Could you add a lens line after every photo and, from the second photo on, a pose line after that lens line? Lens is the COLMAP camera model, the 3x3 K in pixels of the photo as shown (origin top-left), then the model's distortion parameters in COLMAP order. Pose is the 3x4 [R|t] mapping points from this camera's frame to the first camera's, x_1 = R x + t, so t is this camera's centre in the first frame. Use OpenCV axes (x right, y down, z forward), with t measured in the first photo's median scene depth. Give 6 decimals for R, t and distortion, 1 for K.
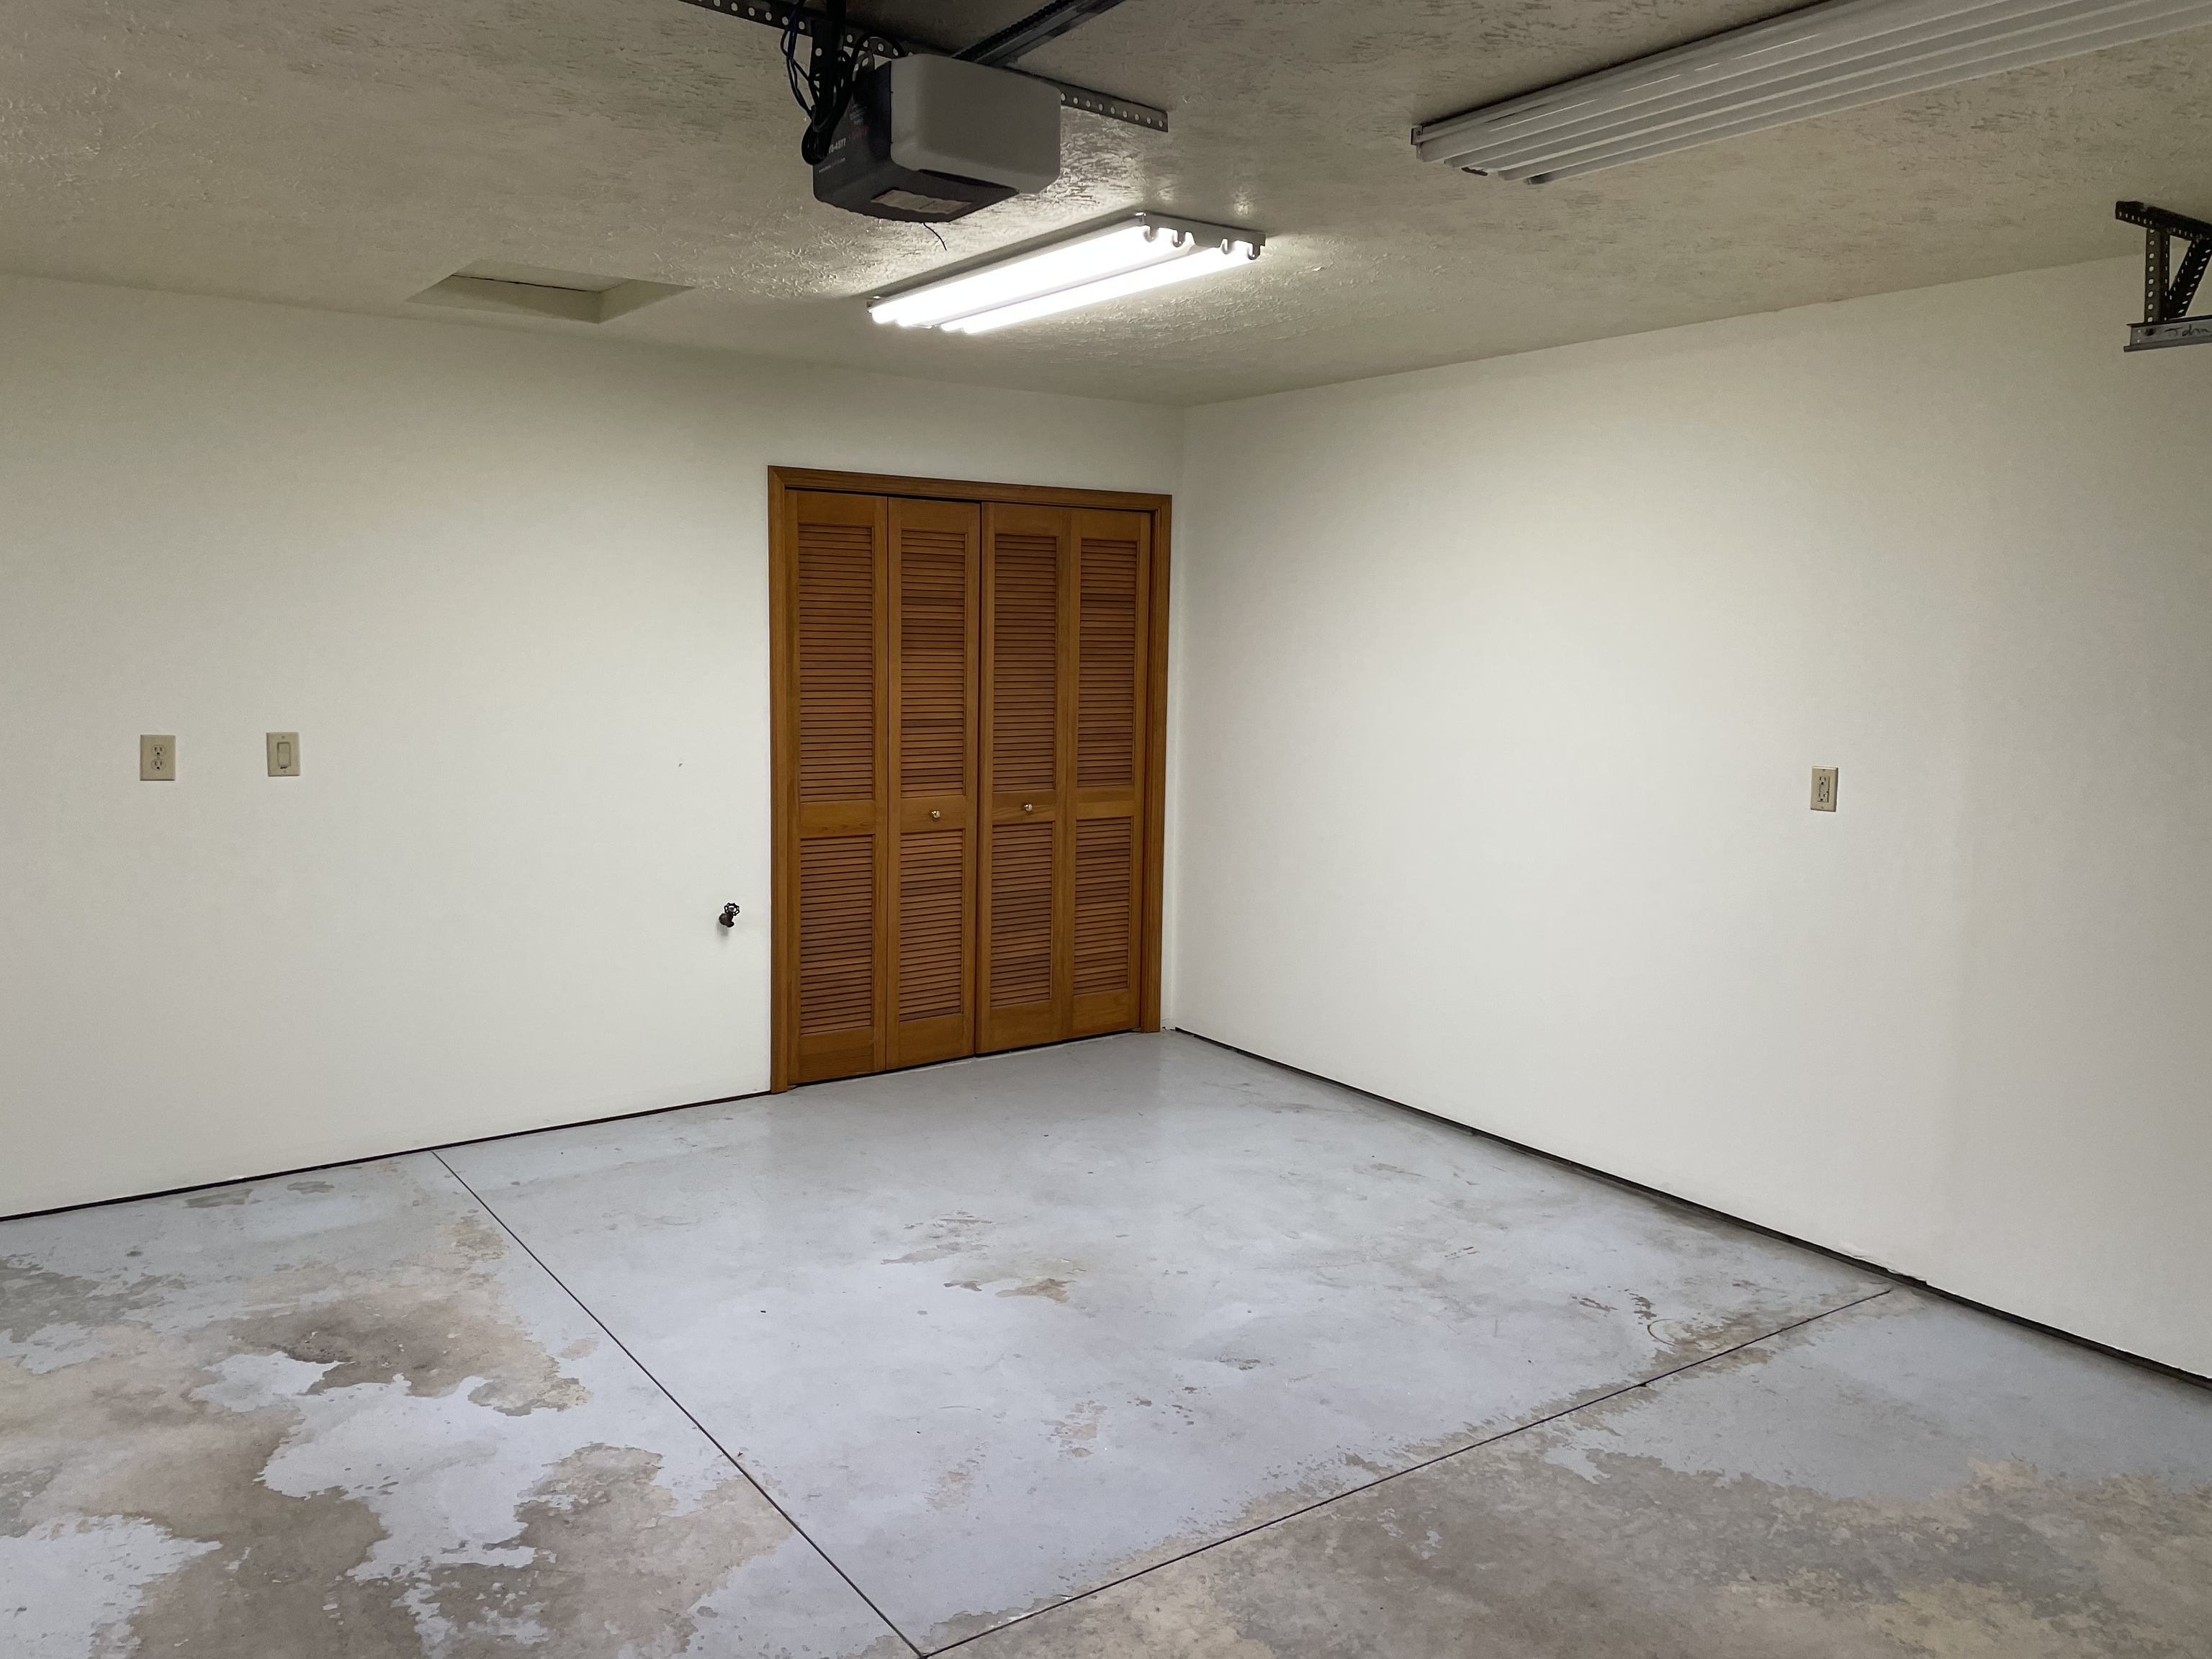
lens RADIAL K [[1676.2, 0, 1118.8], [0, 1676.2, 815.1], [0, 0, 1]] dist [0.069655, -0.077856]
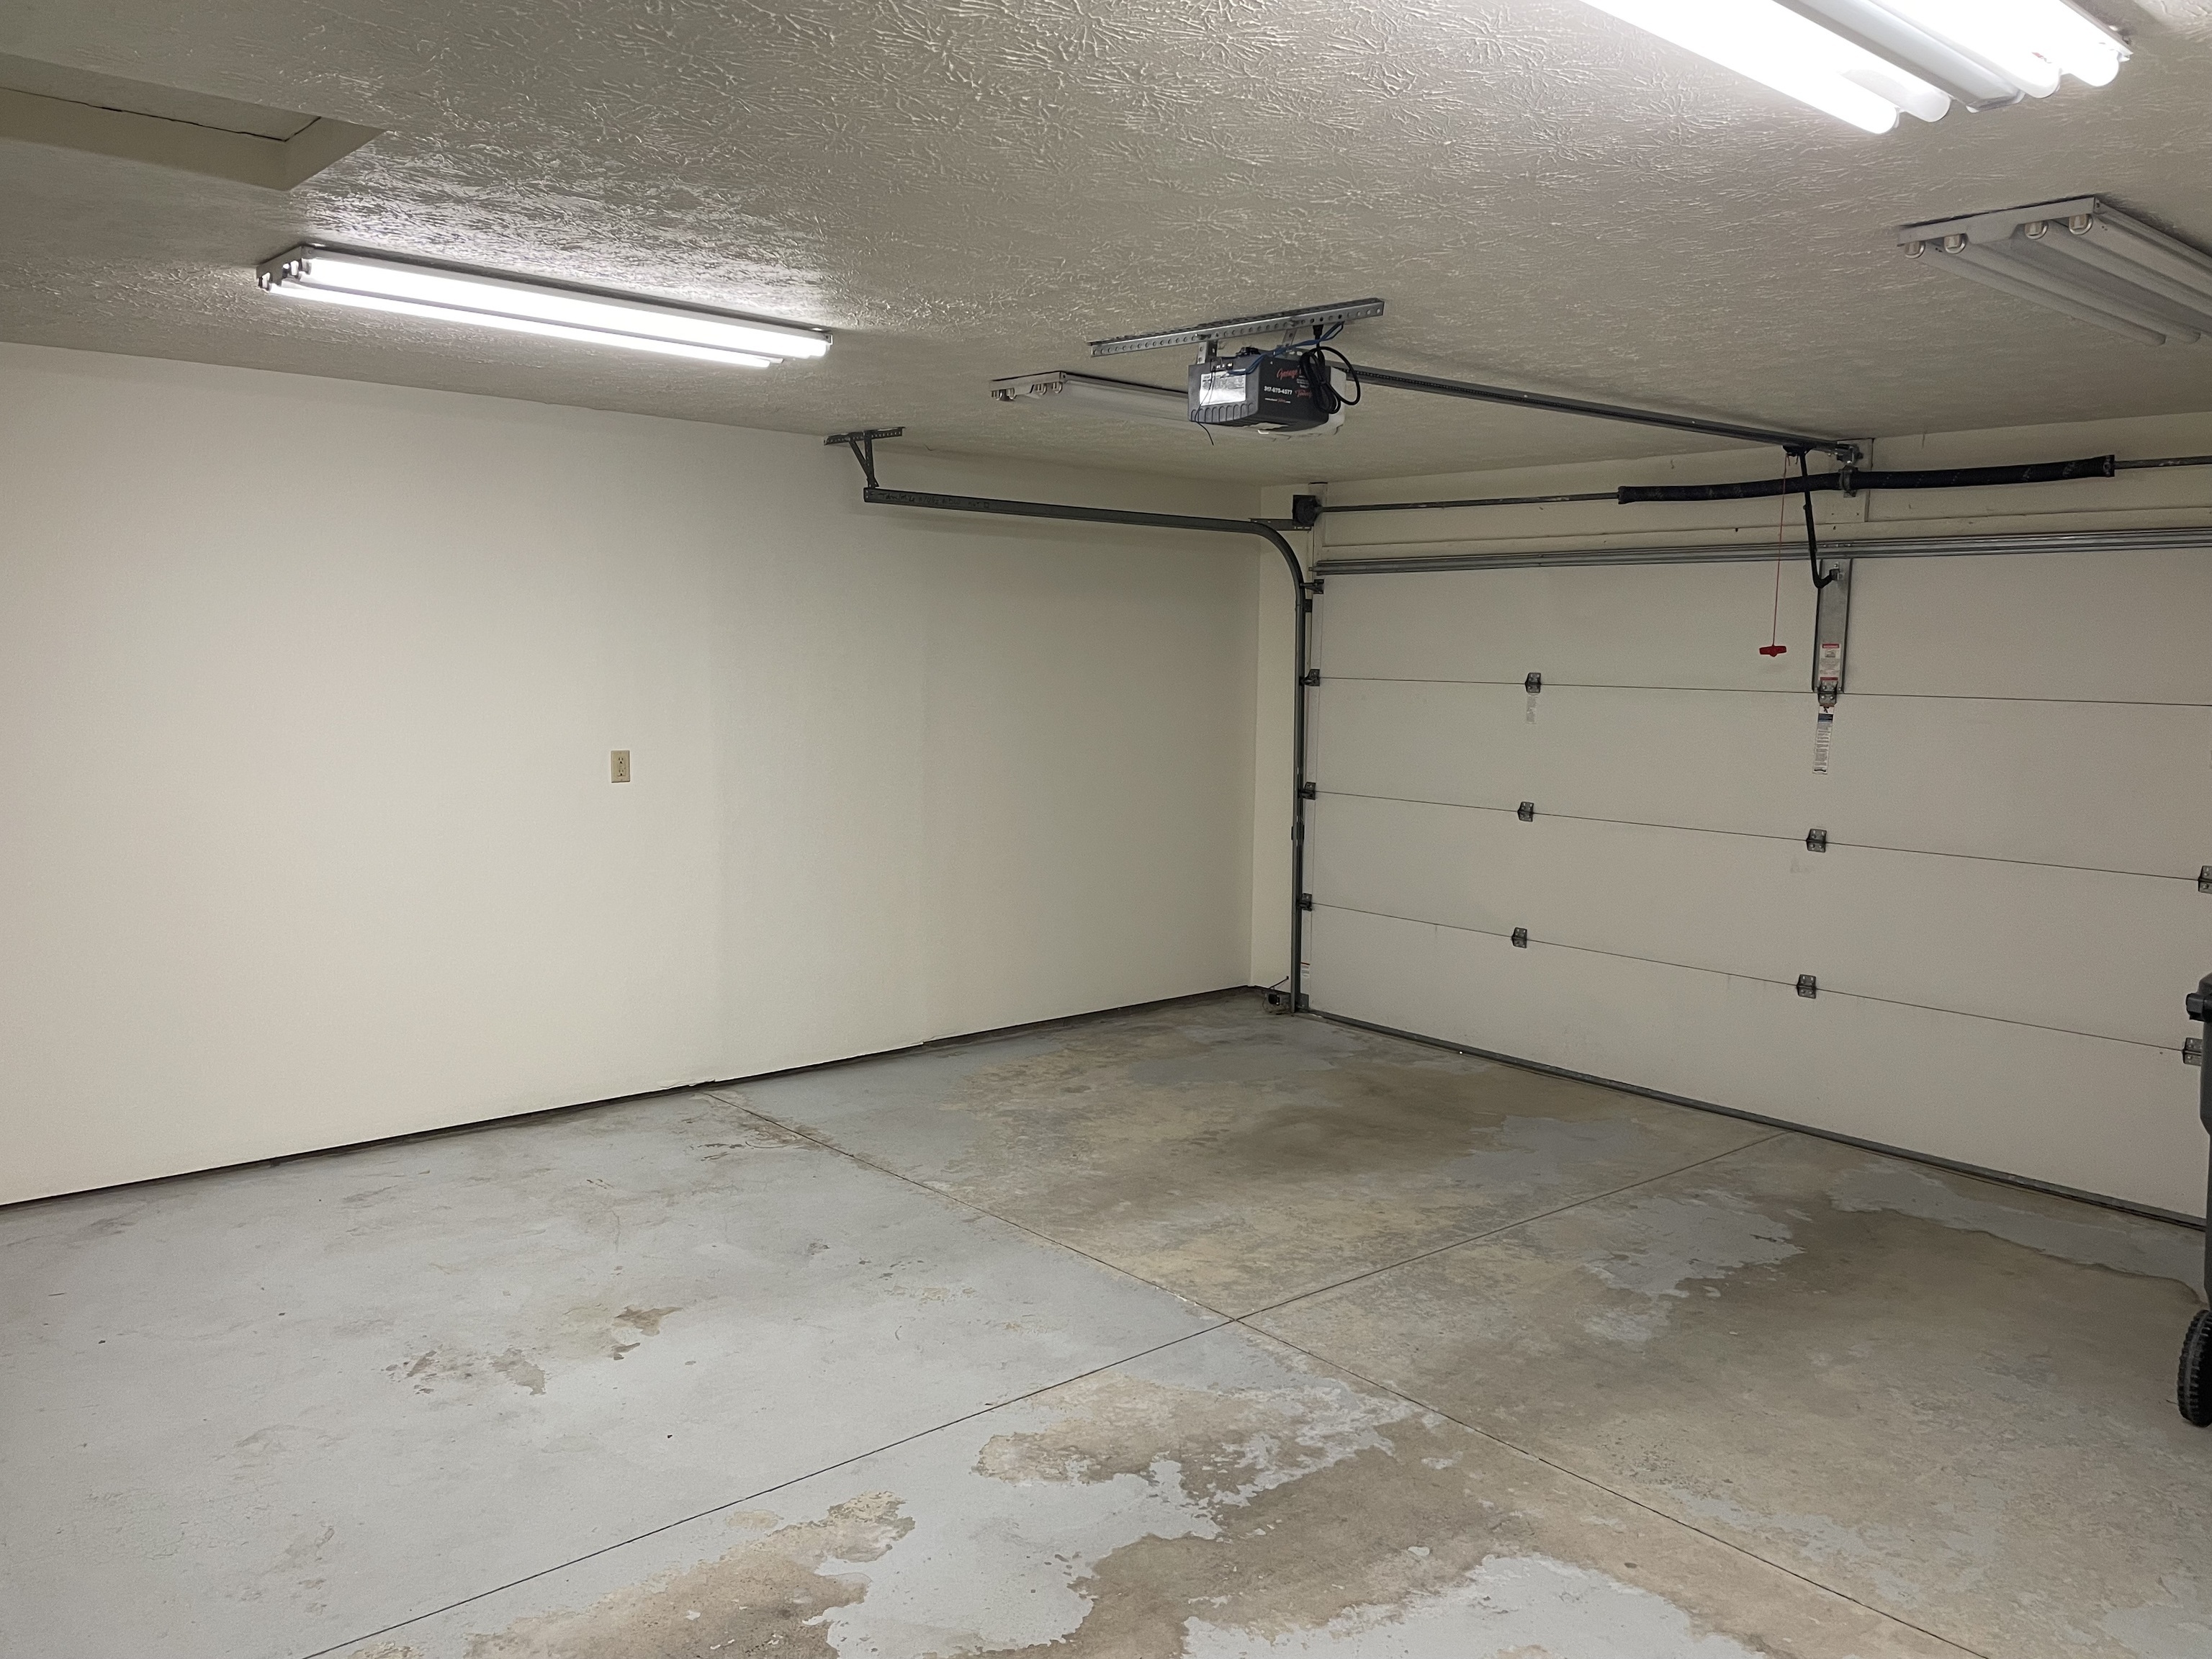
lens RADIAL K [[1676.2, 0, 1110.1], [0, 1676.2, 832.2], [0, 0, 1]] dist [0.069655, -0.077856]
pose [[-0.106583, -0.127404, 0.986108, -1.096464], [0.092167, 0.986221, 0.137380, -0.127426], [-0.990023, 0.105528, -0.093372, 0.826841]]
